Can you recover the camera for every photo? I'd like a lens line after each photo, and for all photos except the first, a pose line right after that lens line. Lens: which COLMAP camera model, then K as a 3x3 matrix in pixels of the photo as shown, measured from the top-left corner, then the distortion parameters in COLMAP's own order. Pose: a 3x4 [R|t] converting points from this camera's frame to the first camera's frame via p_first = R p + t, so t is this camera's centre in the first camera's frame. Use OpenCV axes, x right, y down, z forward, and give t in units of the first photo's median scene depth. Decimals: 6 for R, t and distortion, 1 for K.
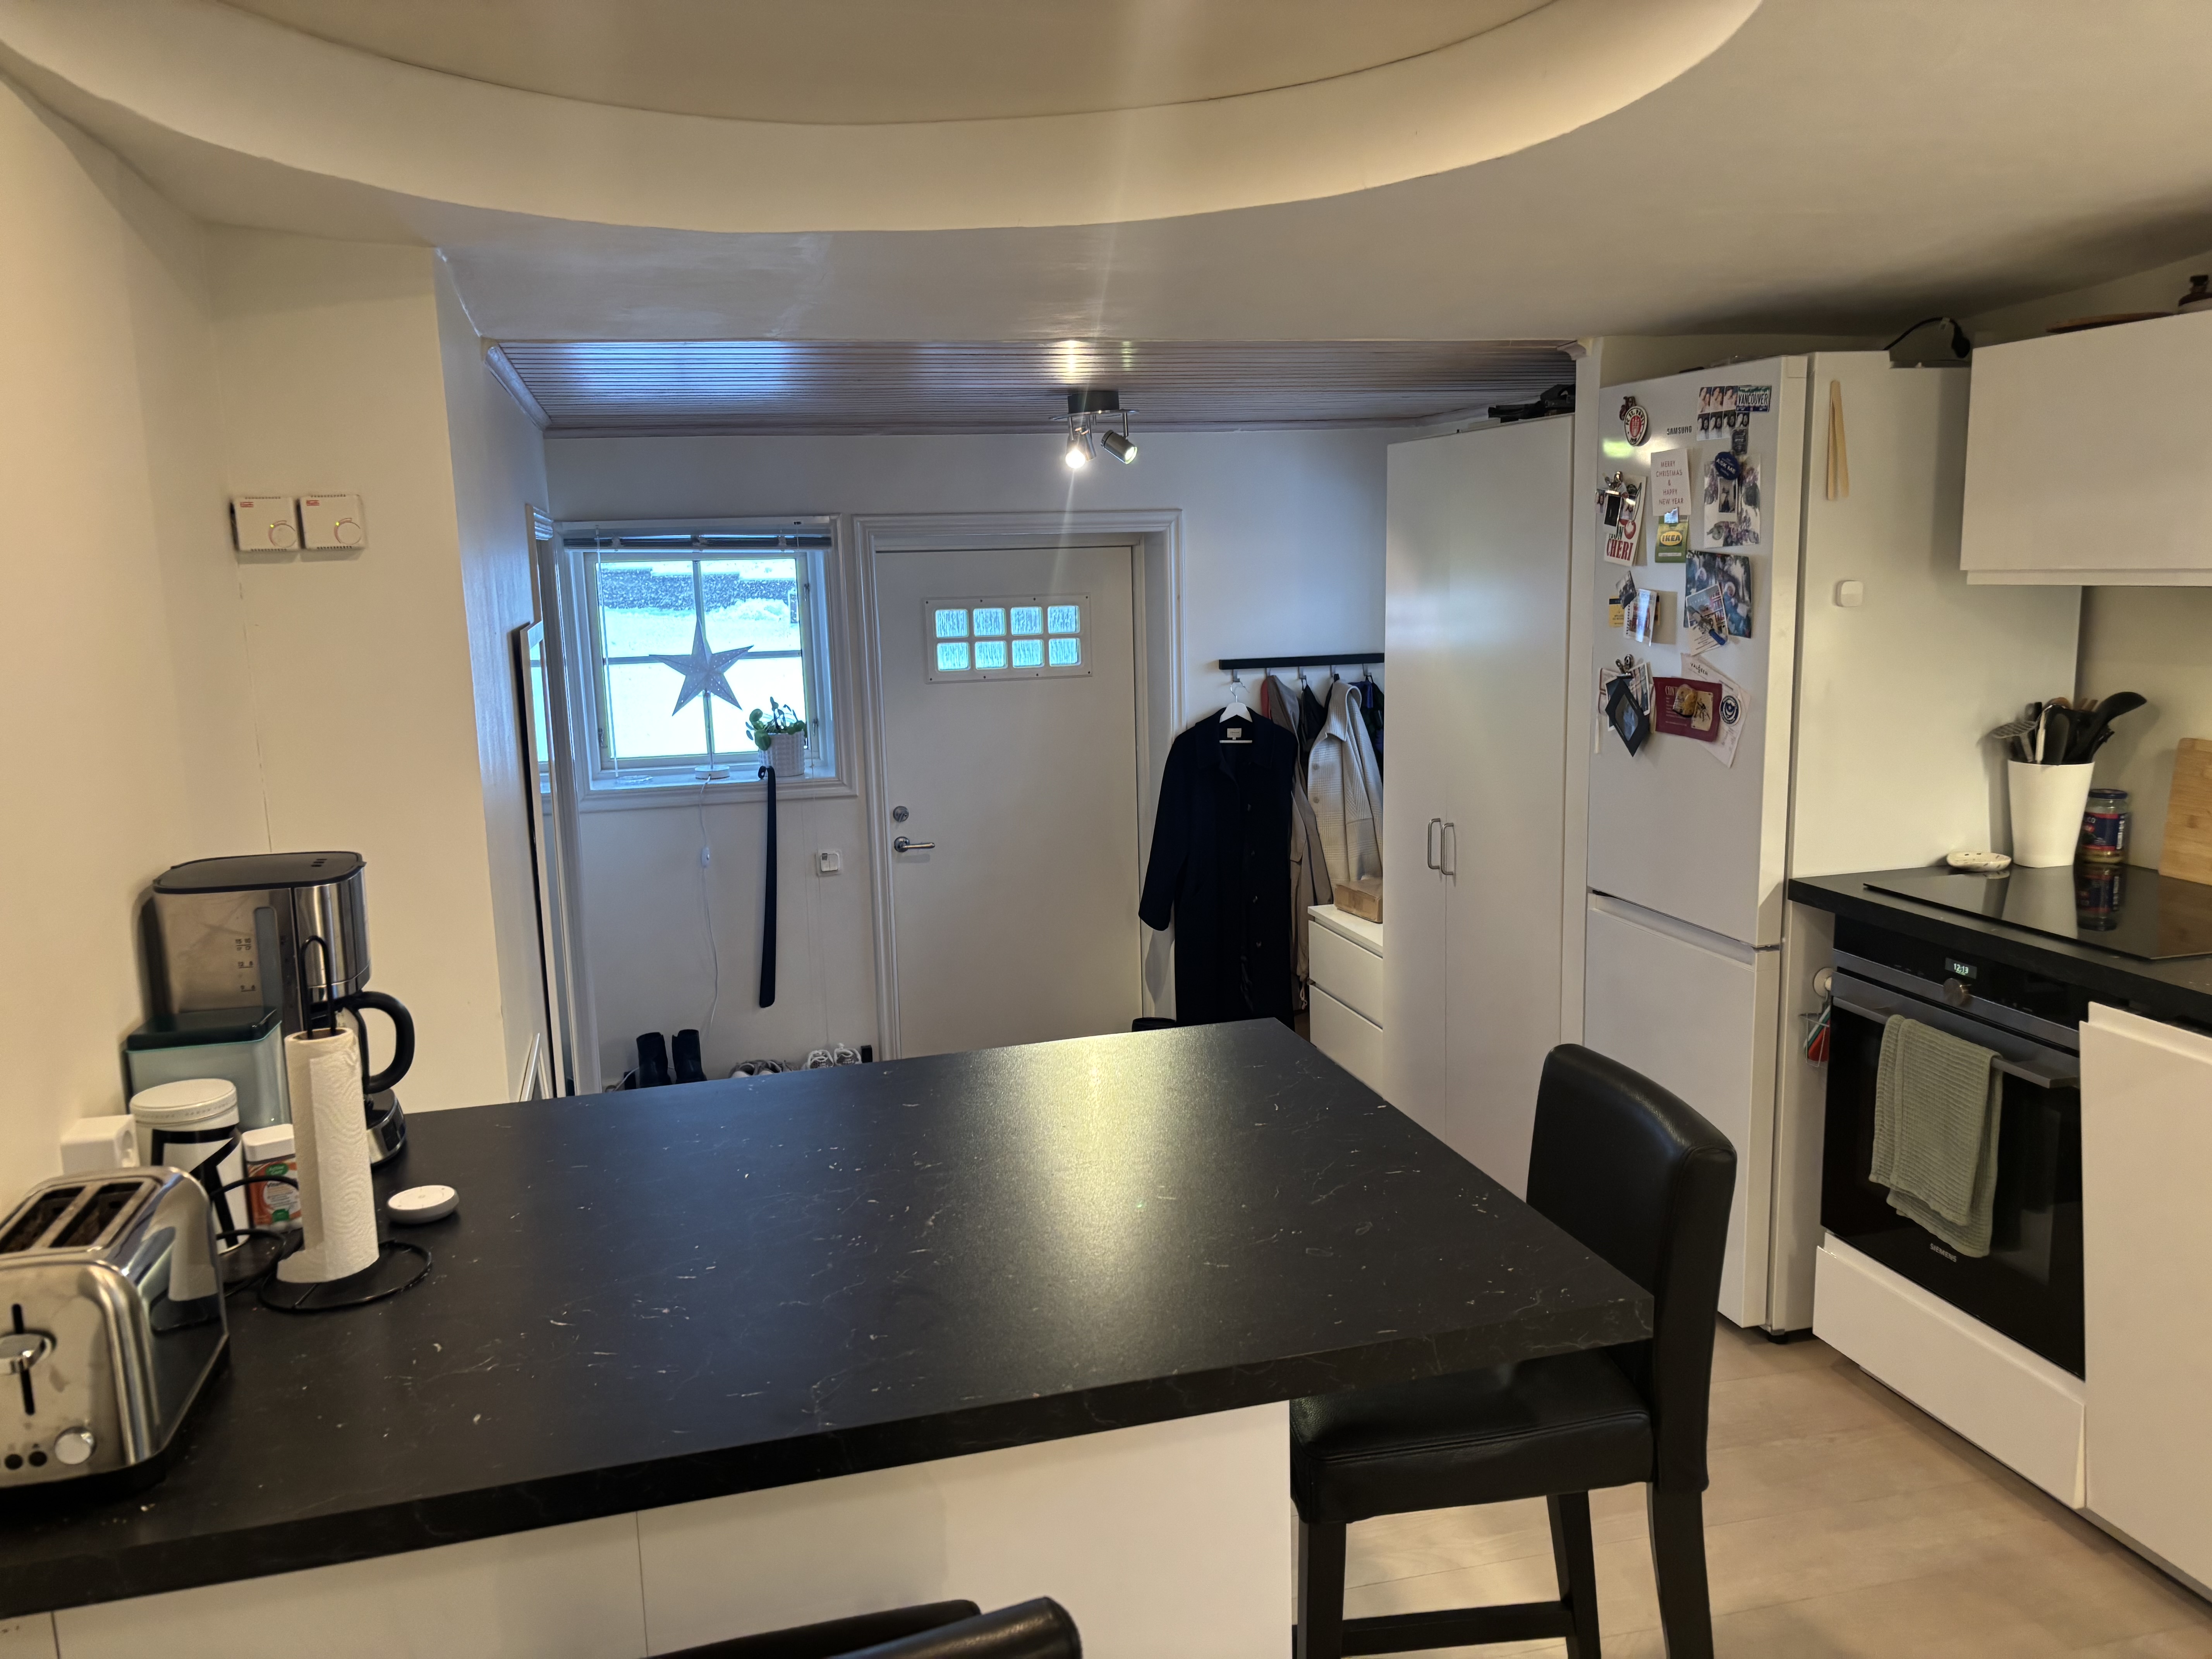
lens RADIAL K [[1635.2, 0, 1106.0], [0, 1635.2, 829.5], [0, 0, 1]] dist [0.006388, 0.002438]
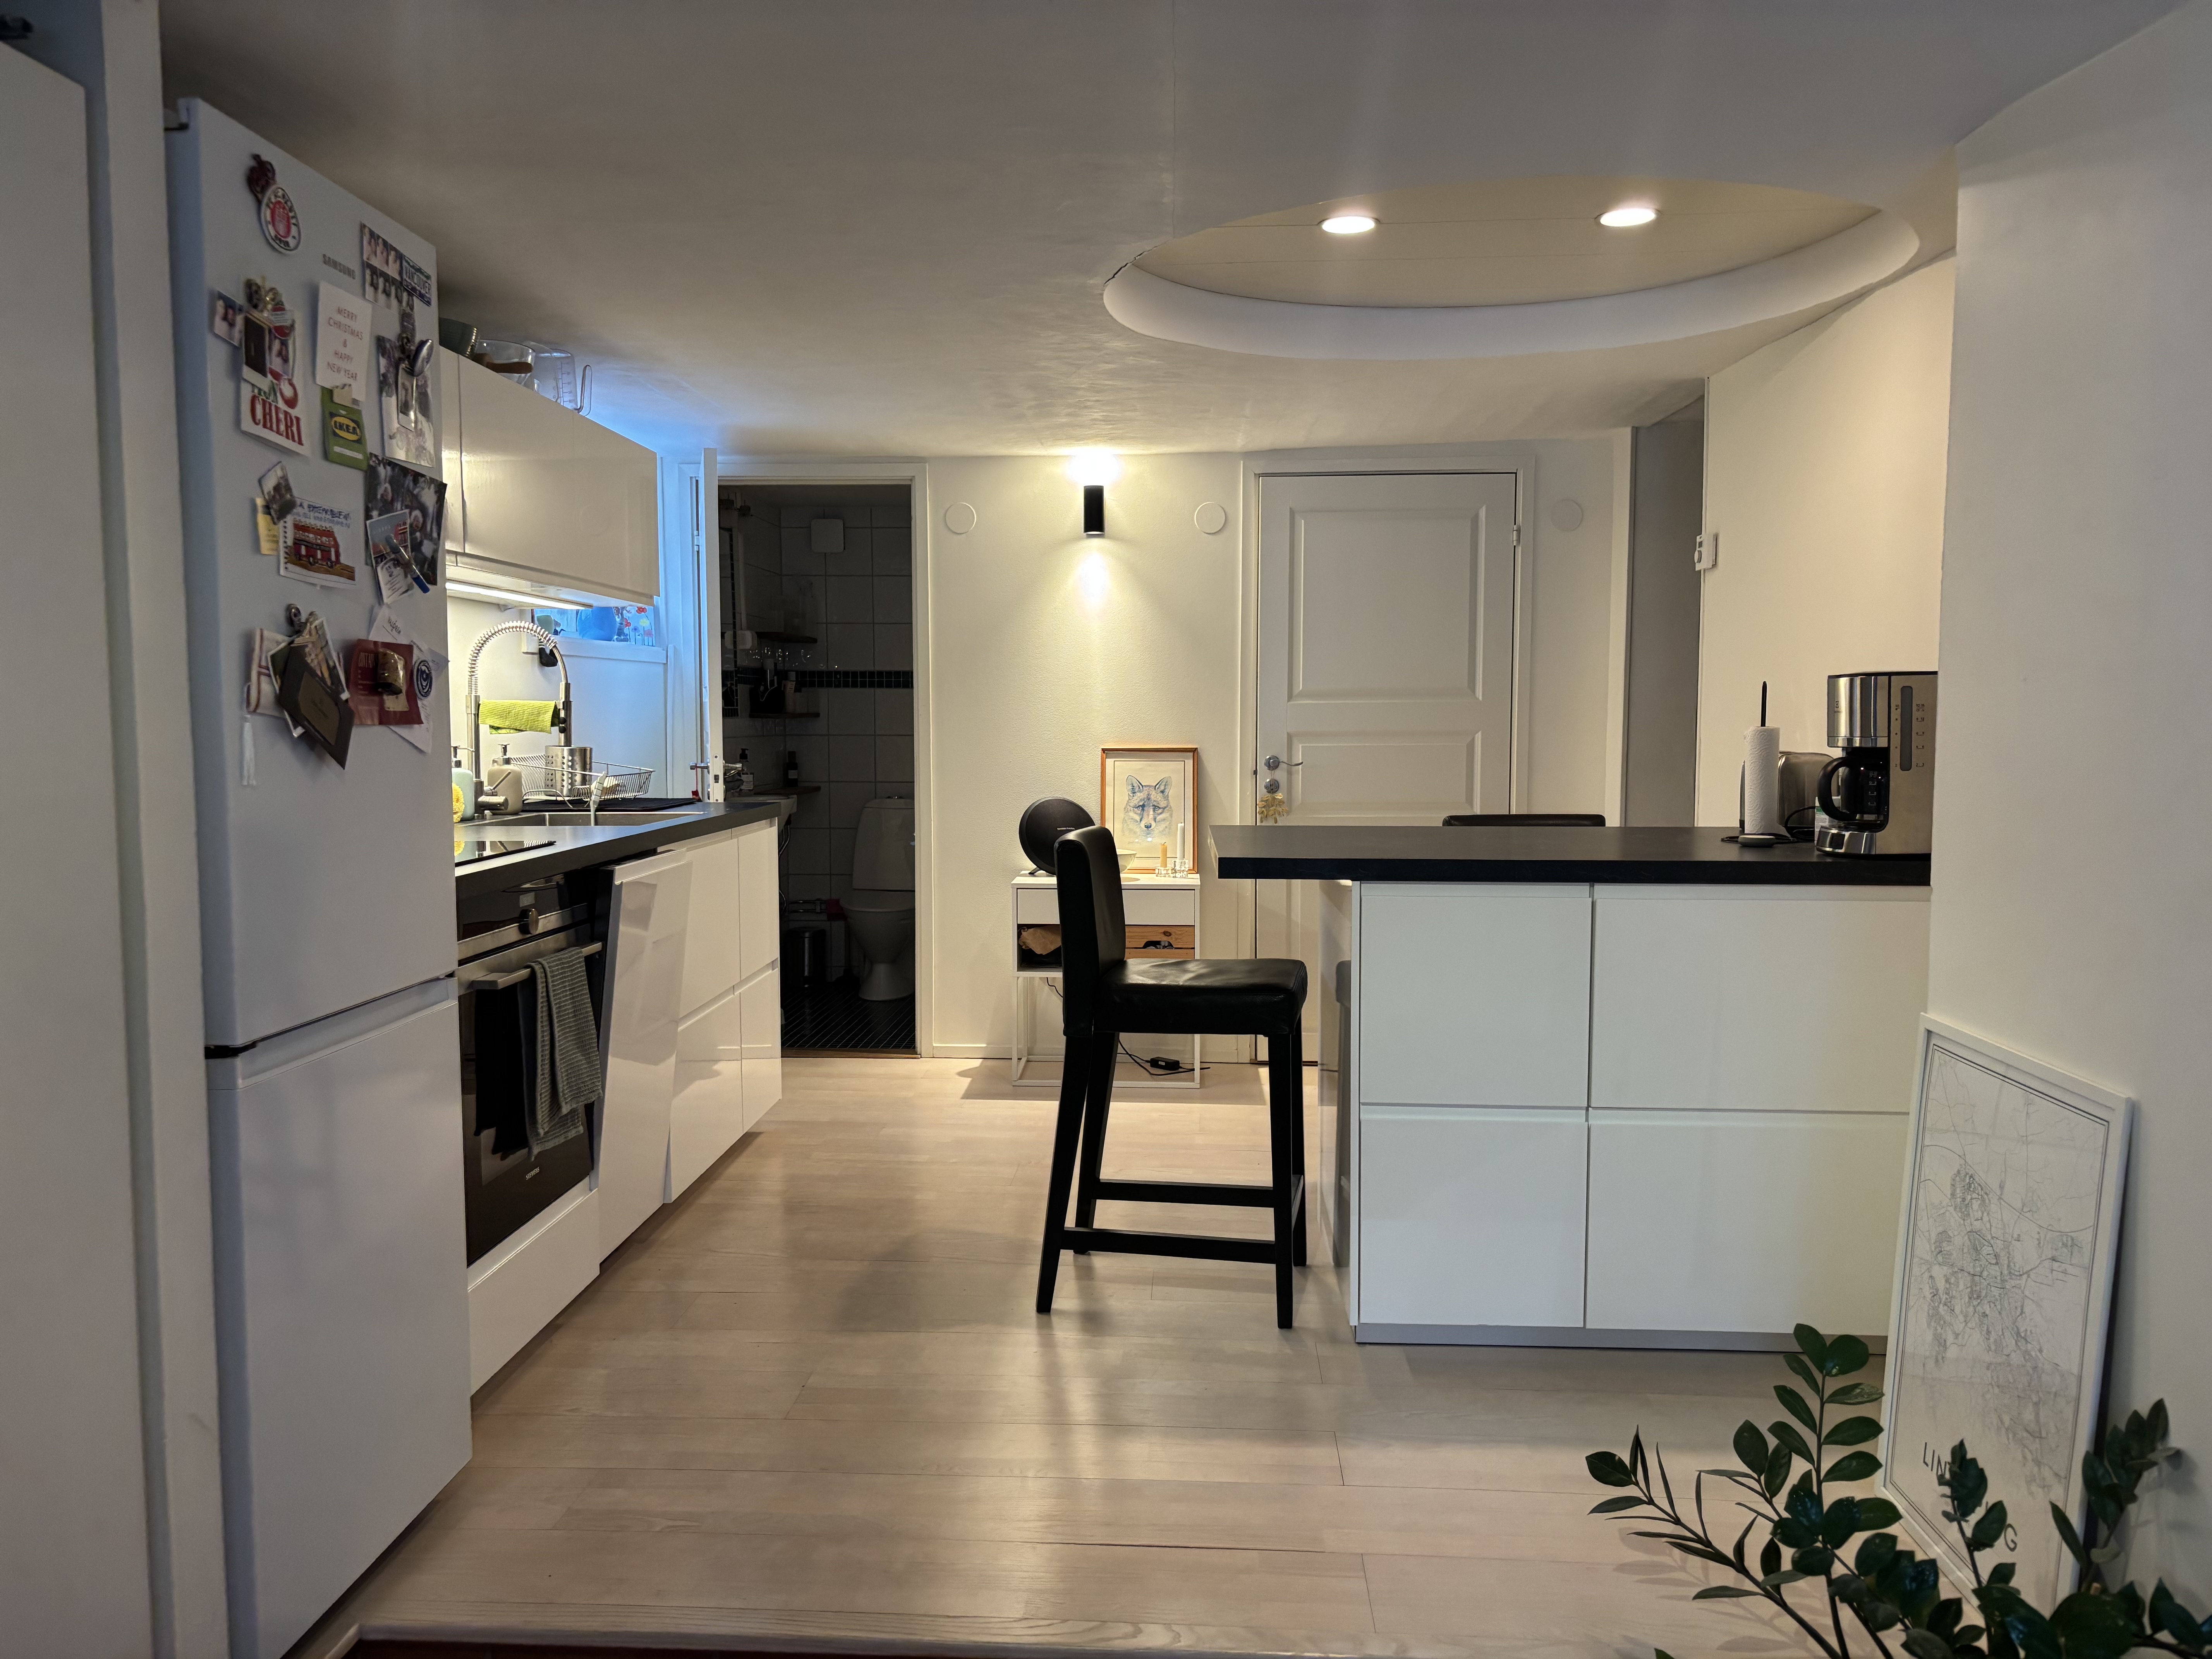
lens RADIAL K [[1635.2, 0, 1106.0], [0, 1635.2, 829.5], [0, 0, 1]] dist [0.006388, 0.002438]
pose [[-0.950737, 0.002856, 0.309985, -0.147744], [0.076999, 0.970795, 0.227217, -0.144692], [-0.300283, 0.239892, -0.923191, 1.529110]]
